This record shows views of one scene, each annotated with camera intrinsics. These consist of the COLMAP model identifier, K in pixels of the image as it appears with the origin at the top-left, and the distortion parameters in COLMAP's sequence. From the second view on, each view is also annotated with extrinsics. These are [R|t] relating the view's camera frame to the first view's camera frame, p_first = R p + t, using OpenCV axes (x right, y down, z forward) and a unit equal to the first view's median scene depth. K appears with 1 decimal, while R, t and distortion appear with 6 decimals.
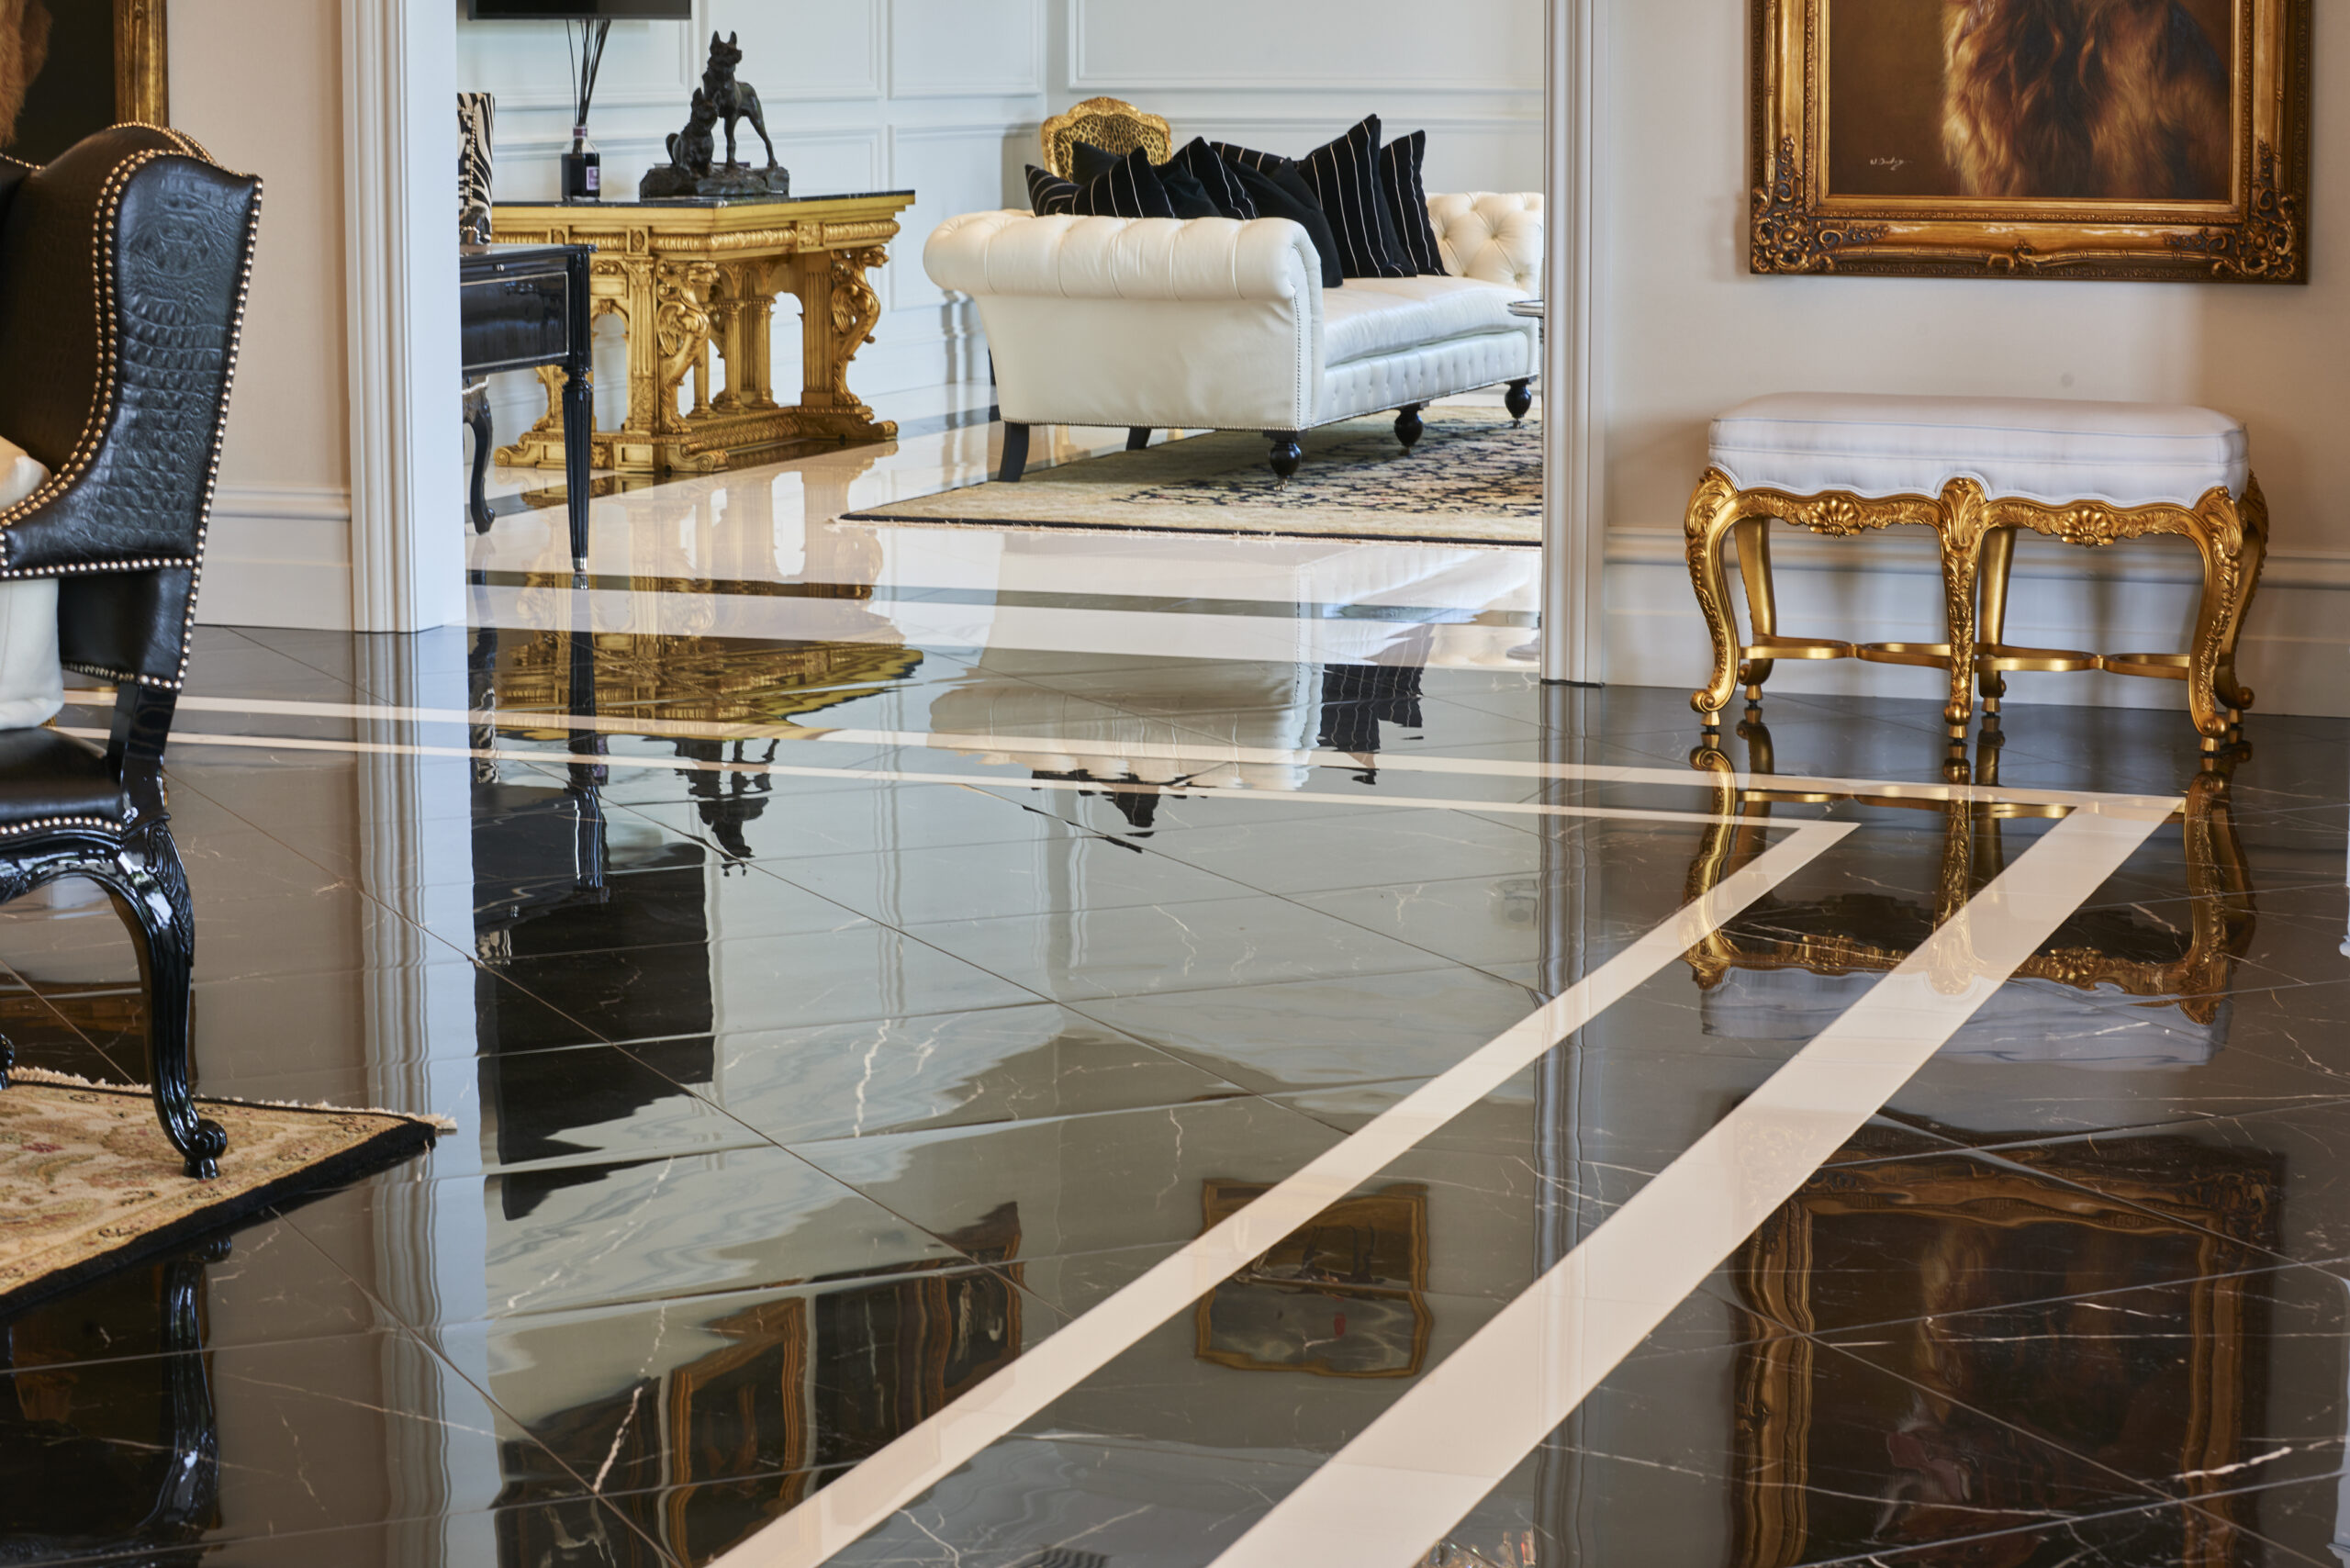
lens RADIAL K [[4751.5, 0, 1175.3], [0, 4751.5, 782.6], [0, 0, 1]] dist [-0.226181, 0.000000]
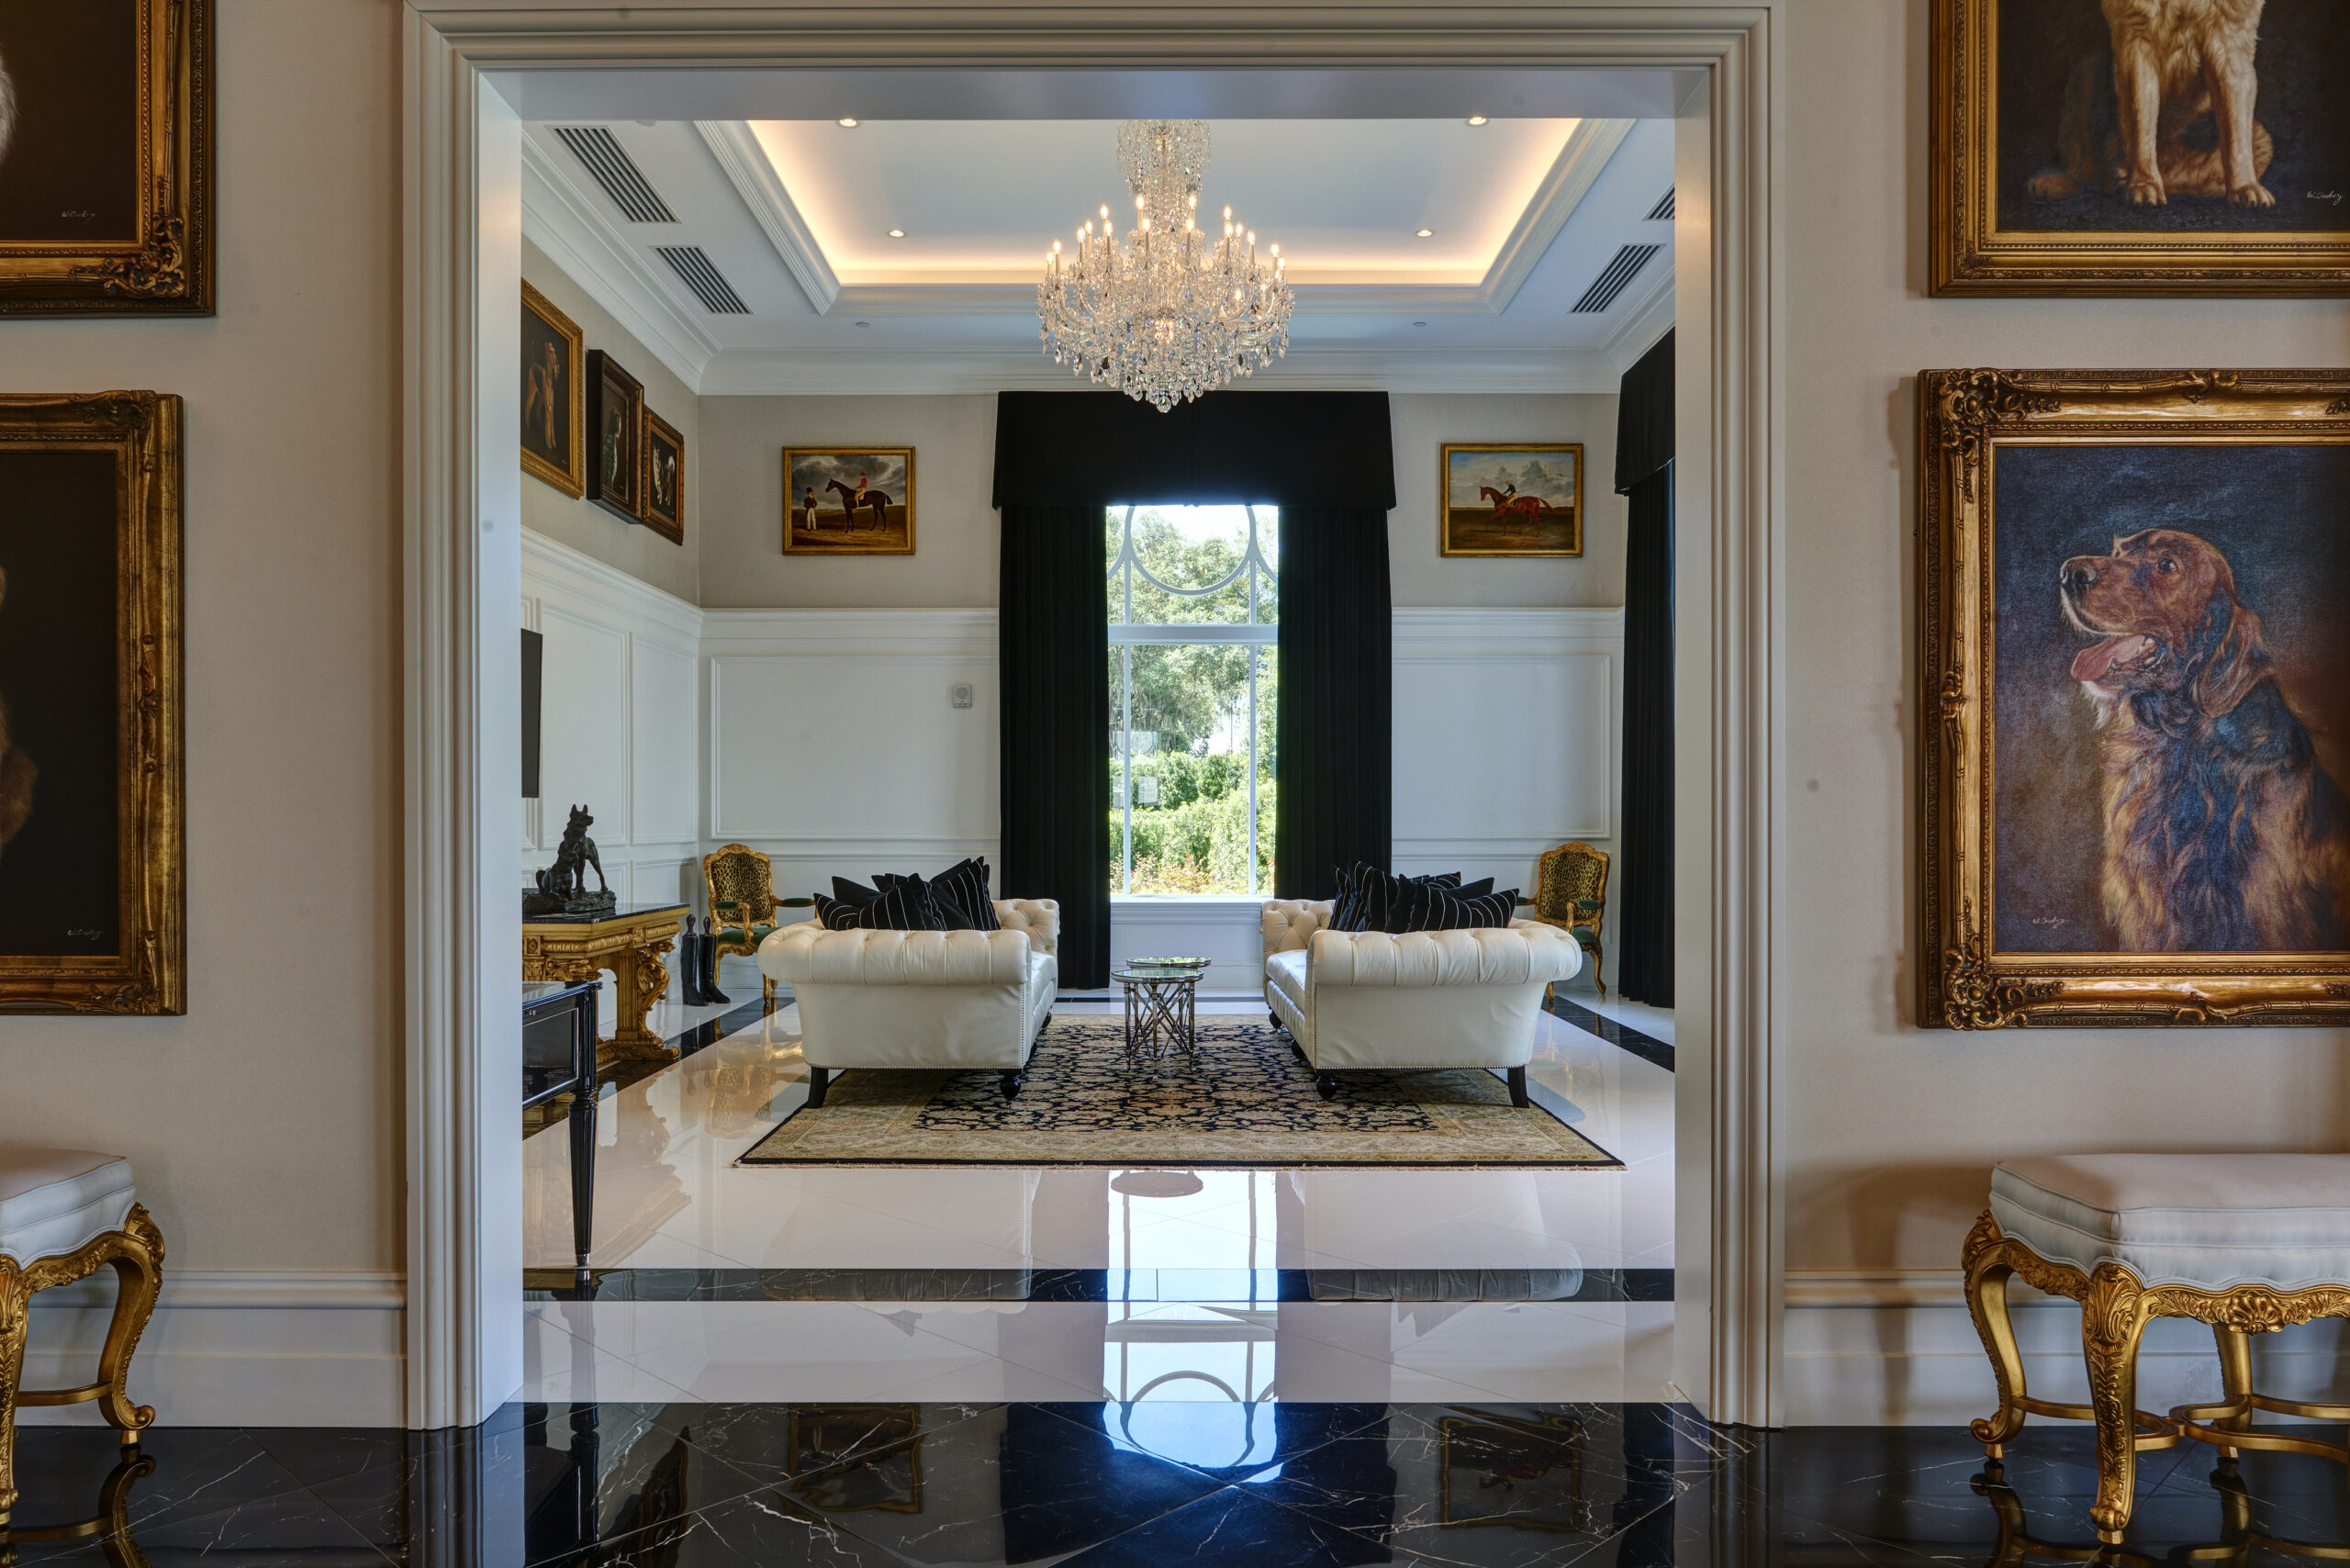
lens RADIAL K [[1609.5, 0, 1146.1], [0, 1609.5, 835.3], [0, 0, 1]] dist [-0.002263, 0.003755]
pose [[0.938528, -0.001077, 0.345201, -0.146793], [0.050514, 0.989659, -0.134251, -0.098423], [-0.341487, 0.143436, 0.928877, 0.637947]]
